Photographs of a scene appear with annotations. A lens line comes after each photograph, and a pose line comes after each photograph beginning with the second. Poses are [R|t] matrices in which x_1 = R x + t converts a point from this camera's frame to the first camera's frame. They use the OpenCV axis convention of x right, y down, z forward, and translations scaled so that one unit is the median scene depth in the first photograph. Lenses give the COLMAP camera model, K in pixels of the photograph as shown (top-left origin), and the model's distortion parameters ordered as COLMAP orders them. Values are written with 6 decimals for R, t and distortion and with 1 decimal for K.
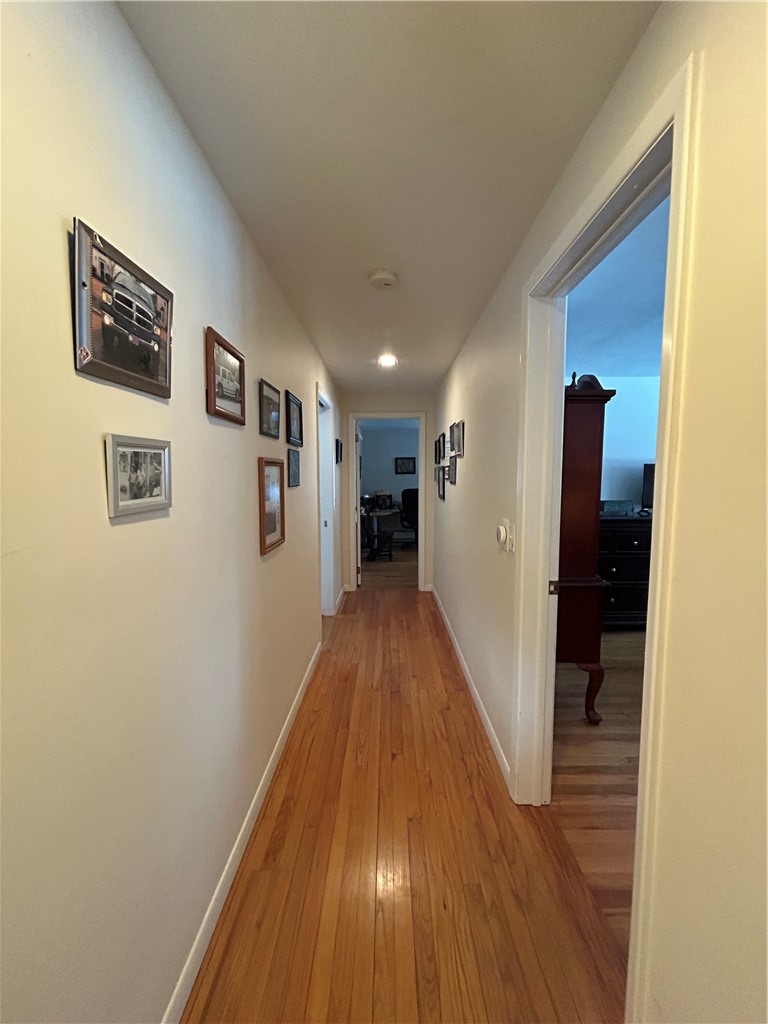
lens RADIAL K [[410.8, 0, 384.1], [0, 410.8, 507.6], [0, 0, 1]] dist [-0.000069, 0.000057]
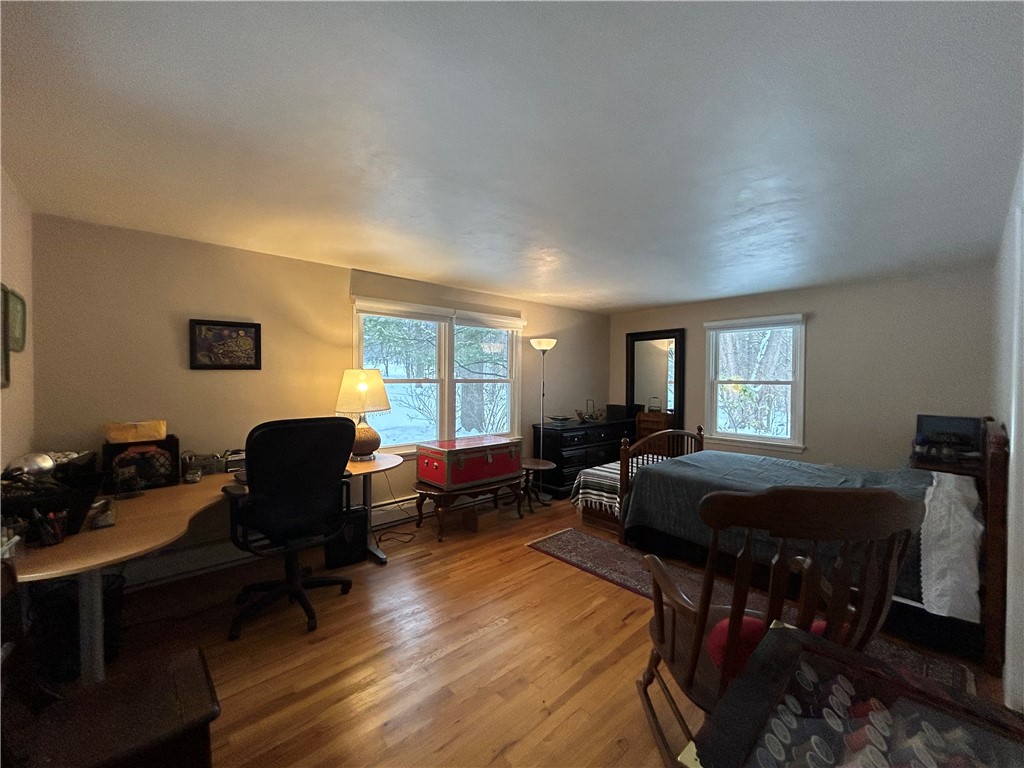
lens RADIAL K [[410.8, 0, 512.6], [0, 410.8, 380.4], [0, 0, 1]] dist [-0.000069, 0.000057]
pose [[0.747545, 0.000471, 0.664211, 0.001787], [0.045642, 0.997600, -0.052076, -0.044190], [-0.662641, 0.069245, 0.745729, 0.591433]]
